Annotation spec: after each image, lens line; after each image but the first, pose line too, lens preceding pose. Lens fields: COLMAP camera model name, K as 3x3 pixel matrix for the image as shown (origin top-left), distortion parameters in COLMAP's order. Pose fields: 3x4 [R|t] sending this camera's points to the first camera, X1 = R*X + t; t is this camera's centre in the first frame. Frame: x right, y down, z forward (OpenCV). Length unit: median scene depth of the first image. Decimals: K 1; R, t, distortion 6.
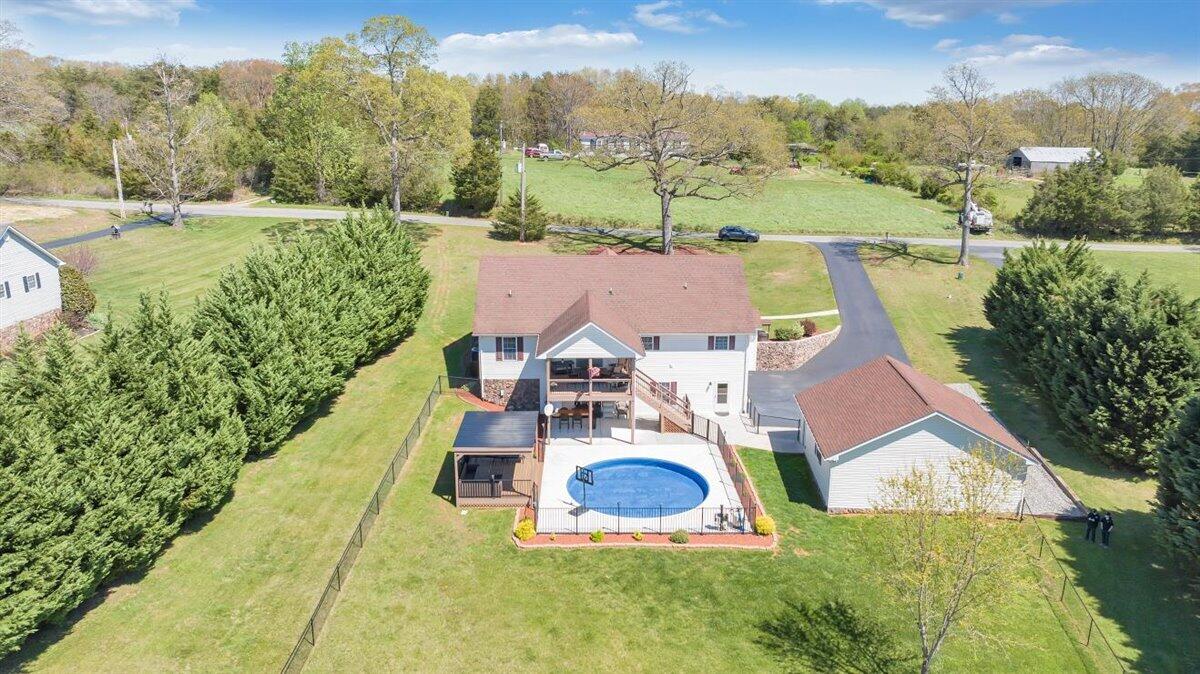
lens RADIAL K [[859.5, 0, 601.0], [0, 859.5, 336.9], [0, 0, 1]] dist [-0.038071, 0.028697]
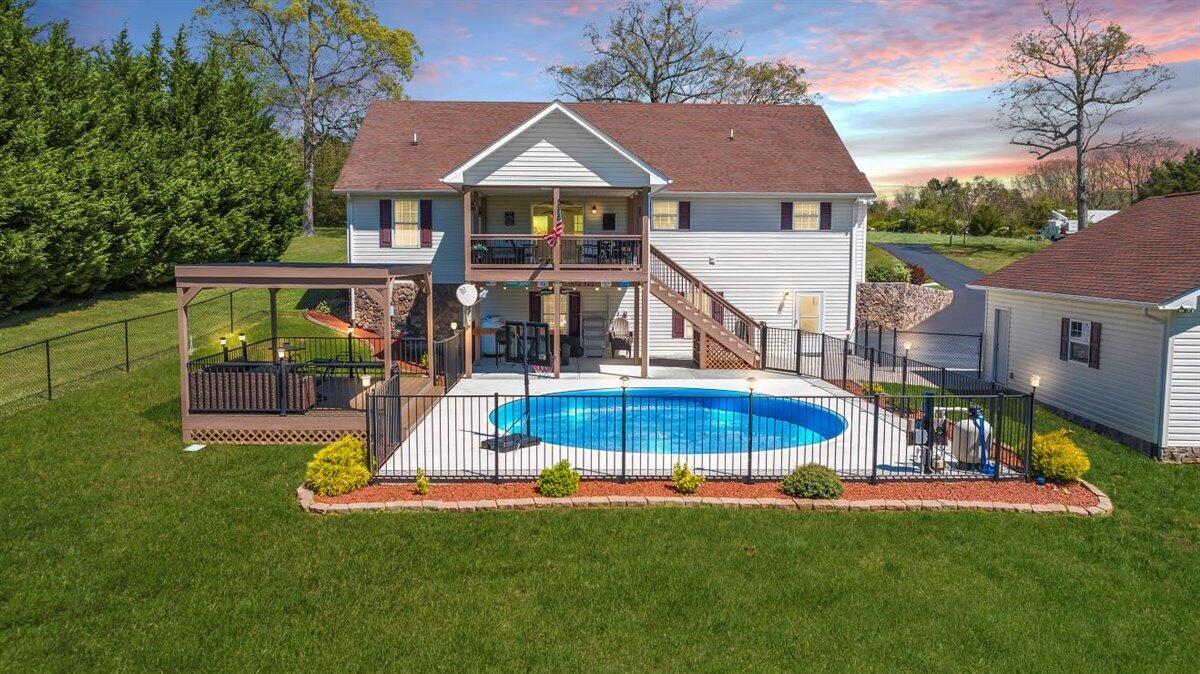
lens RADIAL K [[859.5, 0, 599.4], [0, 859.5, 337.3], [0, 0, 1]] dist [-0.038071, 0.028697]
pose [[0.999919, -0.001263, 0.012673, 0.005835], [0.003358, 0.986006, -0.166676, 0.184309], [-0.012285, 0.166705, 0.985930, 0.533021]]
